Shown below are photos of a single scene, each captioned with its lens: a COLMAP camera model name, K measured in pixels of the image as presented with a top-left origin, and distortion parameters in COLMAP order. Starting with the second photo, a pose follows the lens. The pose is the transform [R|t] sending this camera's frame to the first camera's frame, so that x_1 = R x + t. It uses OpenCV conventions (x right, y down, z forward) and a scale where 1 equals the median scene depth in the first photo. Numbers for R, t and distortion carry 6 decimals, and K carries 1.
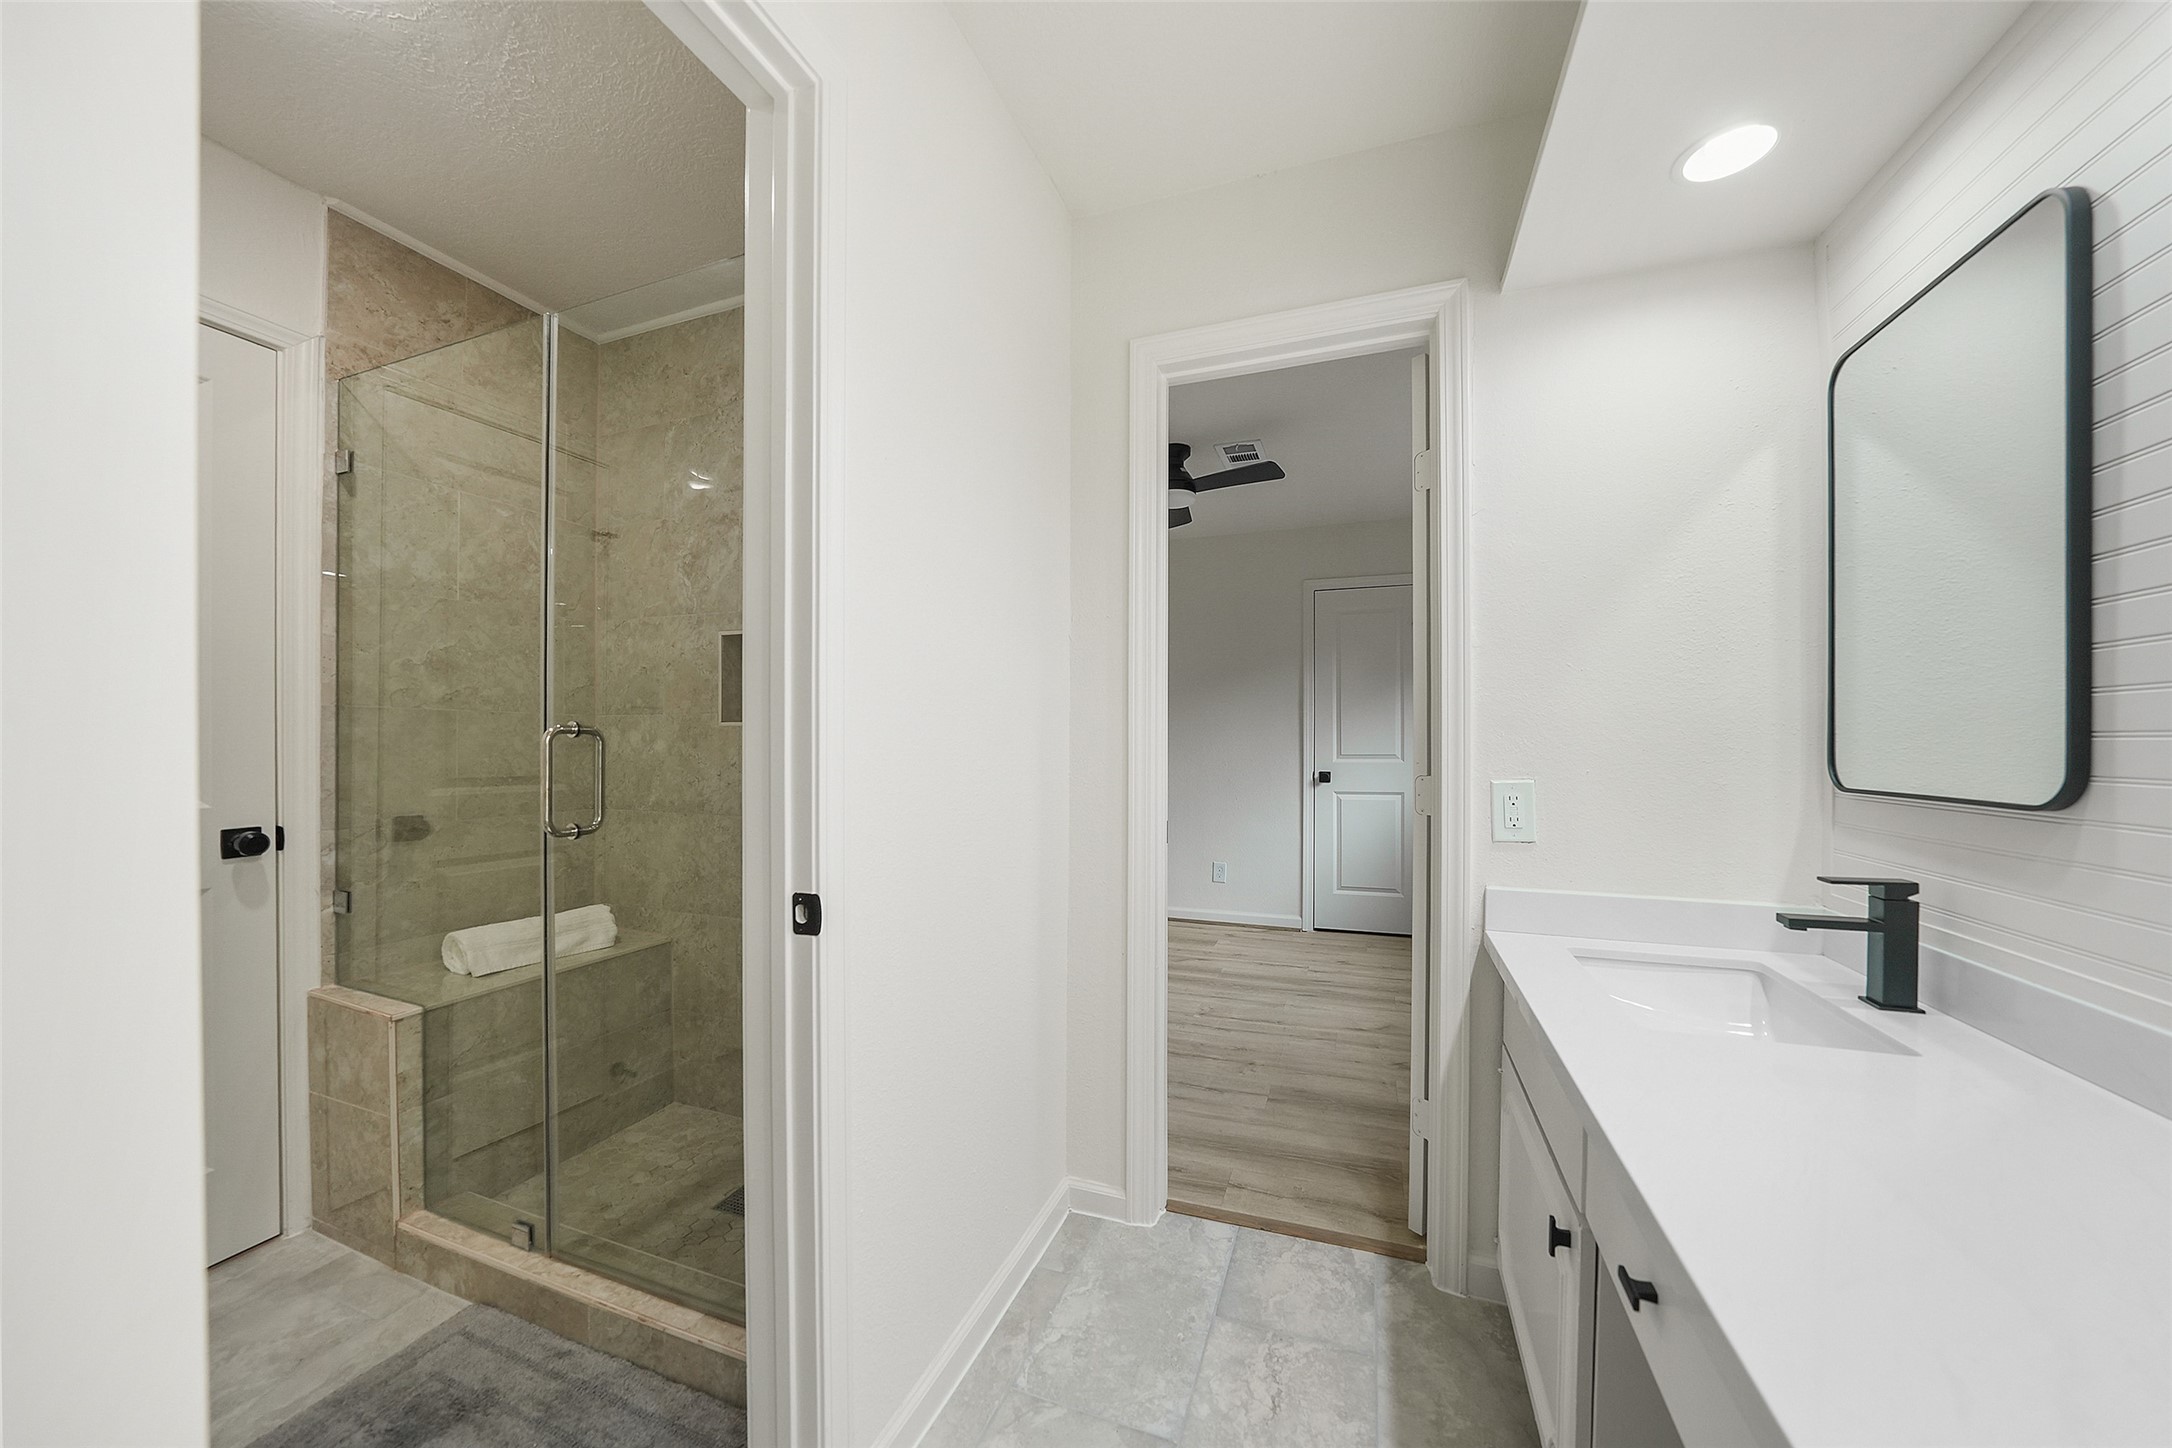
lens RADIAL K [[754.5, 0, 1087.4], [0, 754.5, 740.0], [0, 0, 1]] dist [-0.016281, 0.001311]
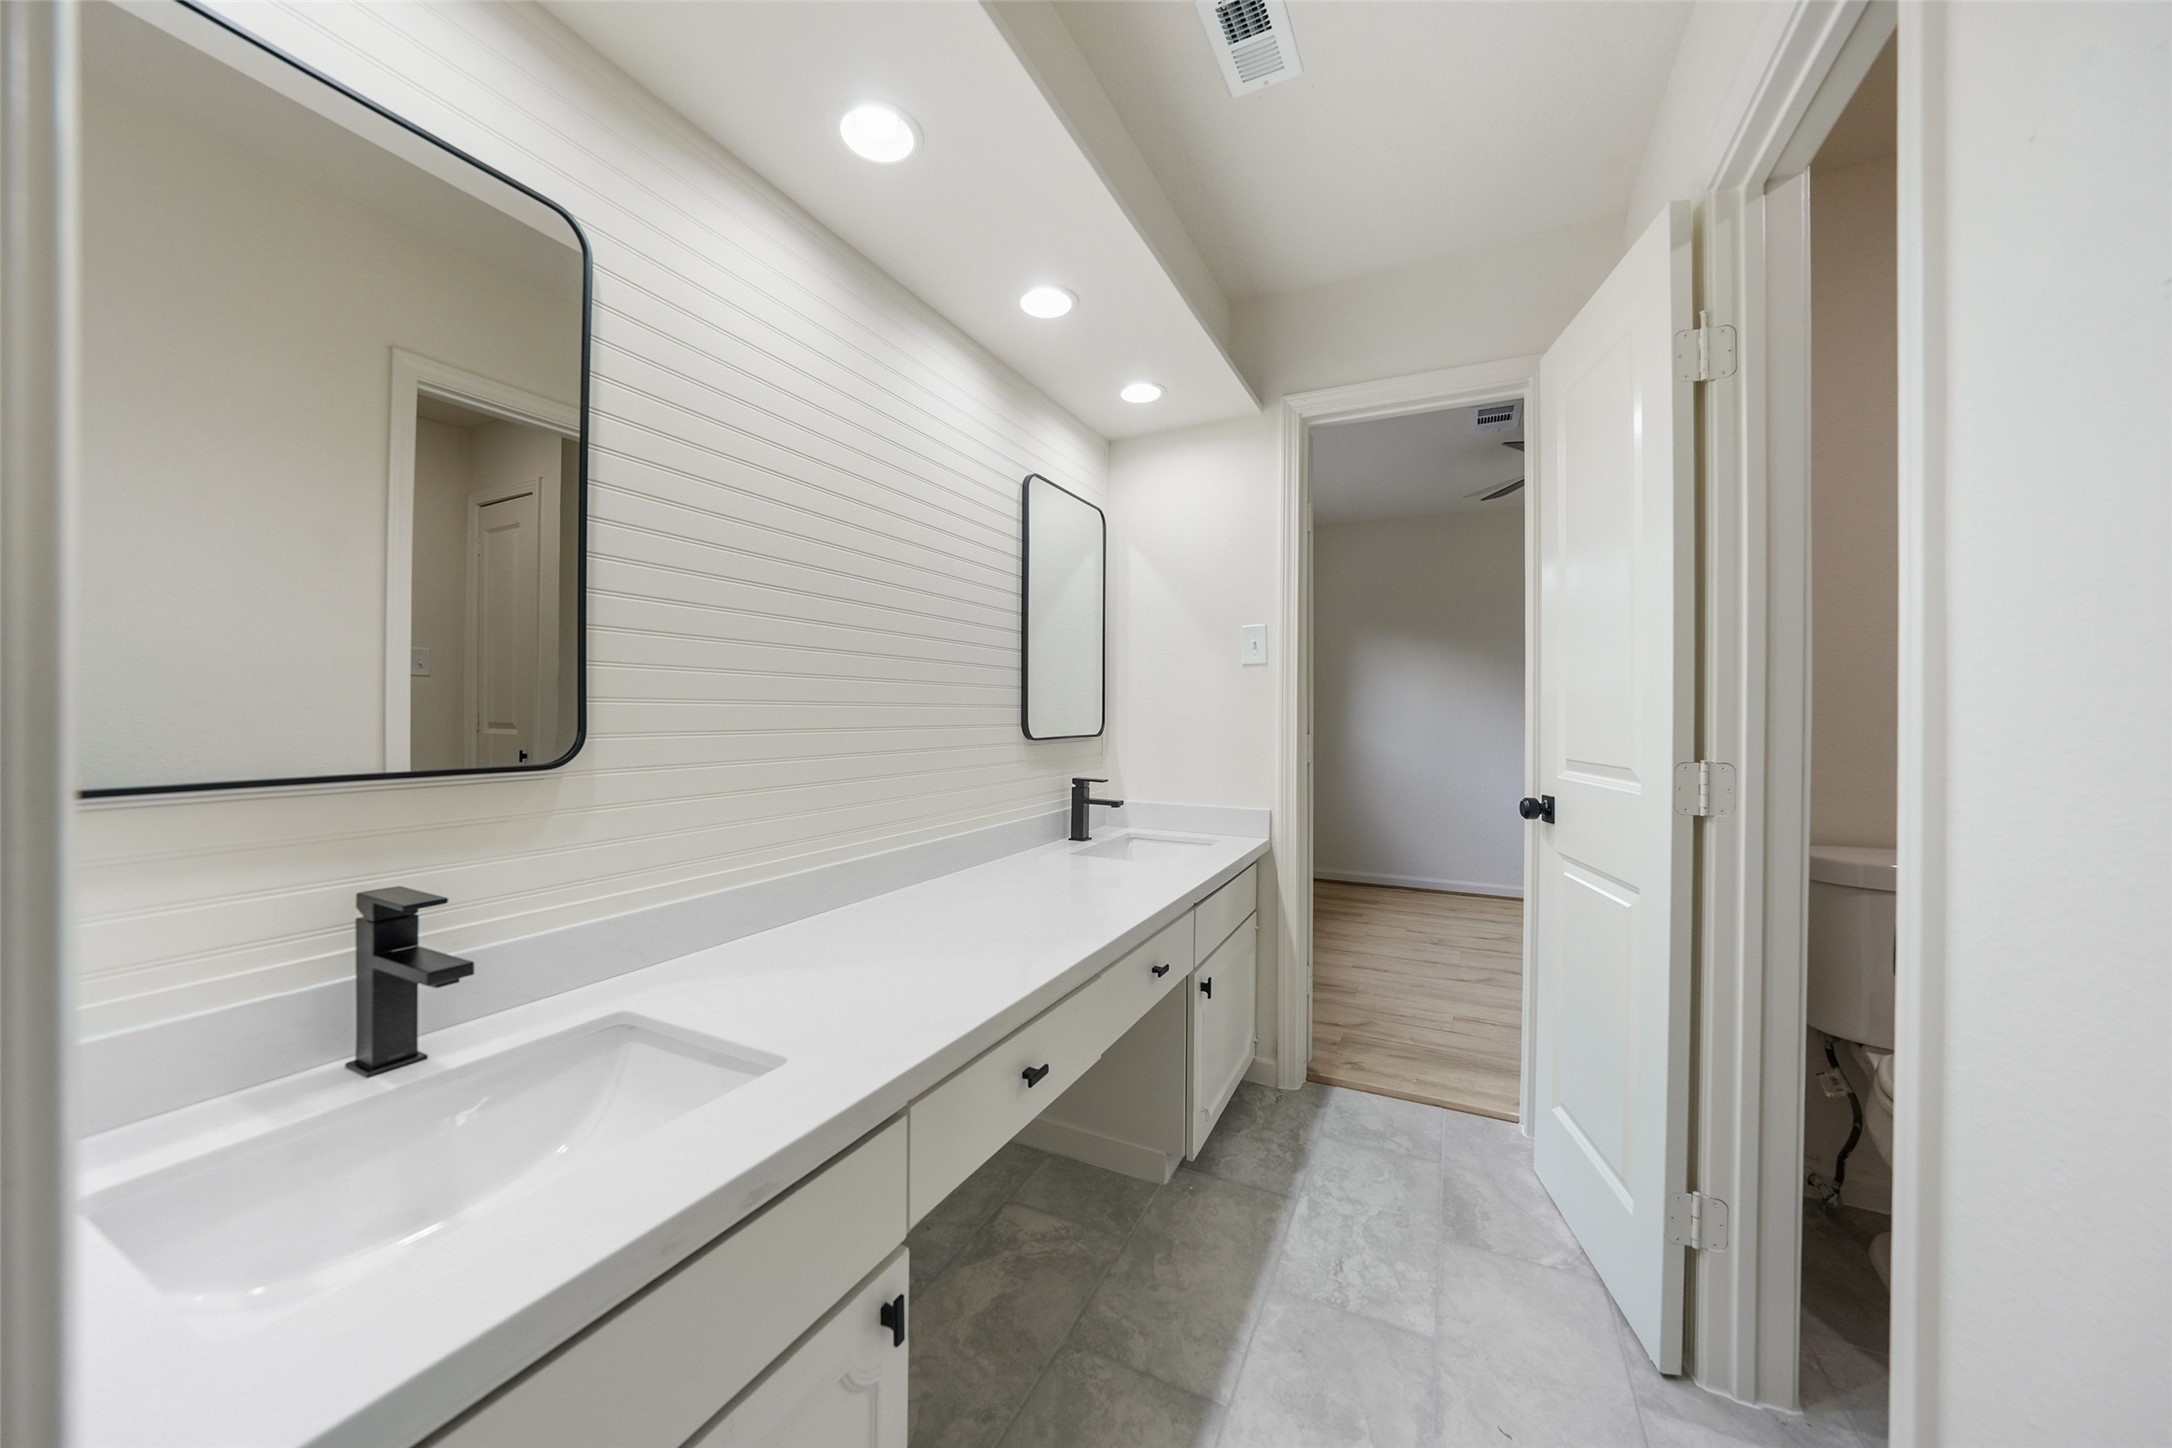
lens RADIAL K [[754.5, 0, 1096.6], [0, 754.5, 717.9], [0, 0, 1]] dist [-0.016281, 0.001311]
pose [[-0.996330, -0.003950, 0.085508, 0.167275], [-0.003794, 0.999991, 0.001993, 0.002712], [-0.085515, 0.001661, -0.996336, 0.687038]]
